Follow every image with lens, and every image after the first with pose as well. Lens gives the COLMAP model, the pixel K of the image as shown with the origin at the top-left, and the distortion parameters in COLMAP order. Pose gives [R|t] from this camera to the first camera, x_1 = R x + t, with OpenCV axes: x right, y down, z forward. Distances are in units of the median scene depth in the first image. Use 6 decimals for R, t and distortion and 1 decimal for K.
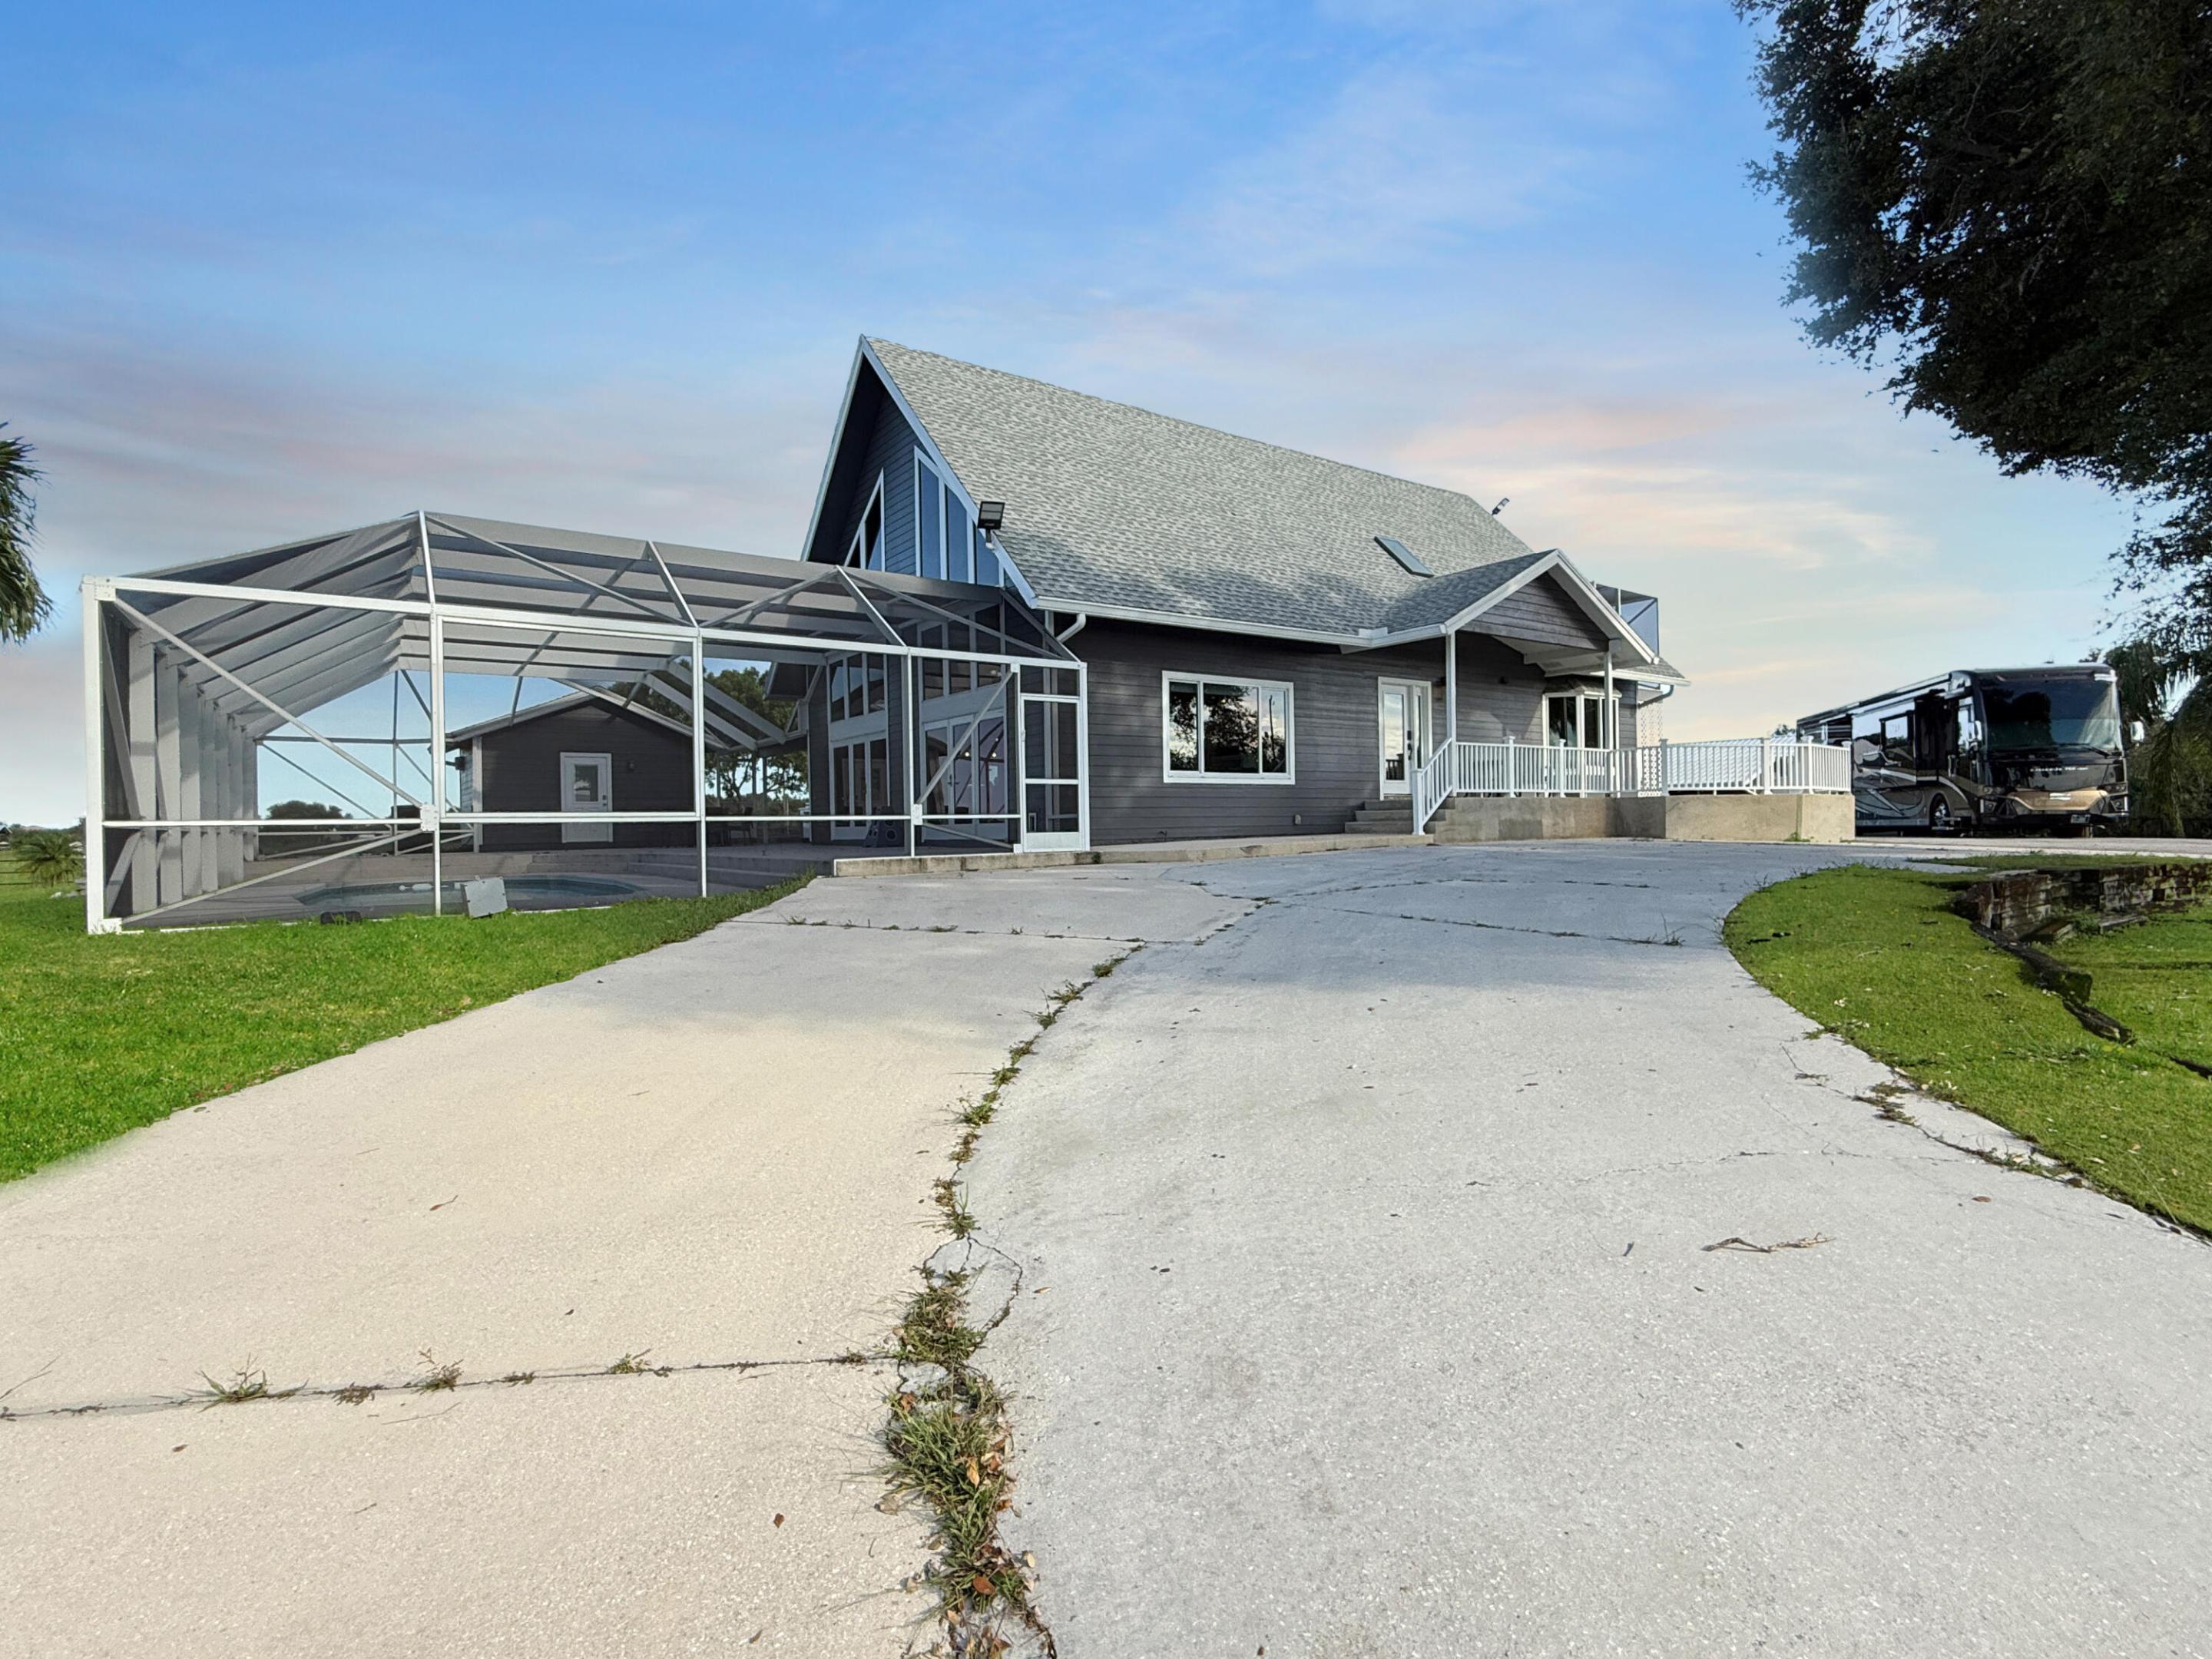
lens RADIAL K [[1061.1, 0, 1107.2], [0, 1061.1, 825.8], [0, 0, 1]] dist [0.014820, -0.000002]
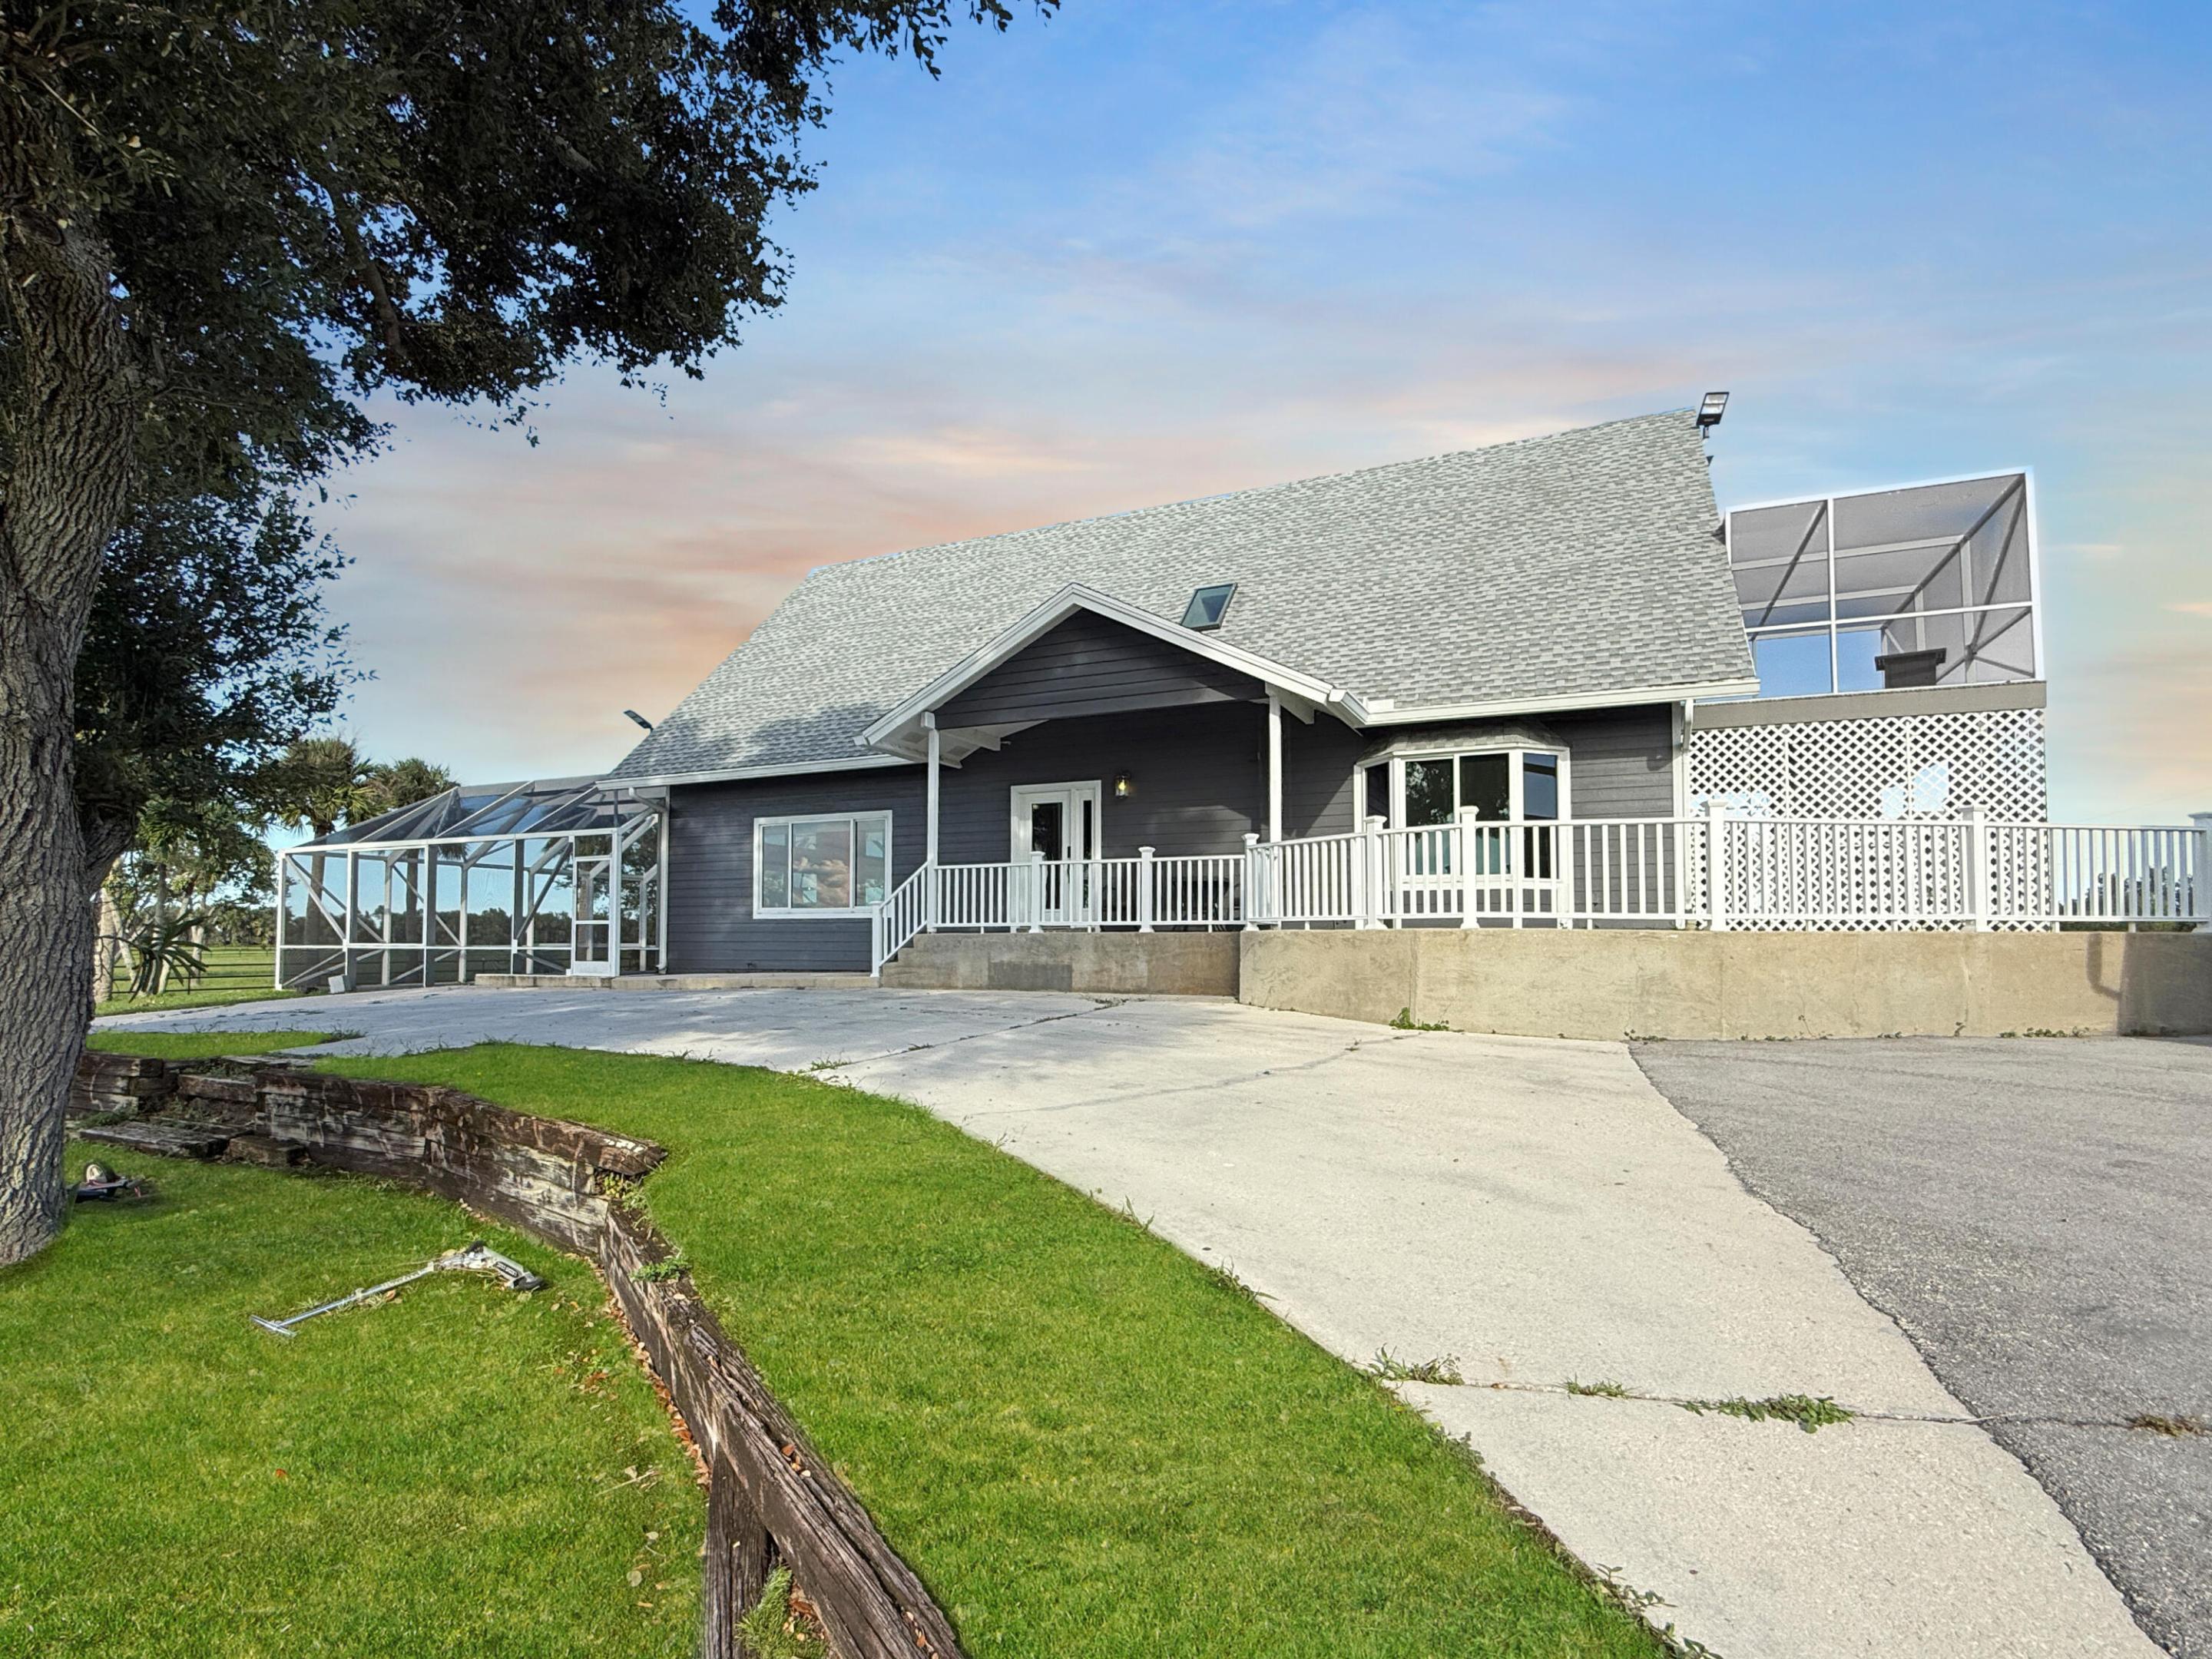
lens RADIAL K [[1061.1, 0, 1114.5], [0, 1061.1, 823.0], [0, 0, 1]] dist [0.014820, -0.000002]
pose [[0.514633, -0.079069, -0.853757, 1.202046], [-0.011102, 0.995041, -0.098845, -0.034405], [0.857339, 0.060347, 0.511203, 0.748410]]
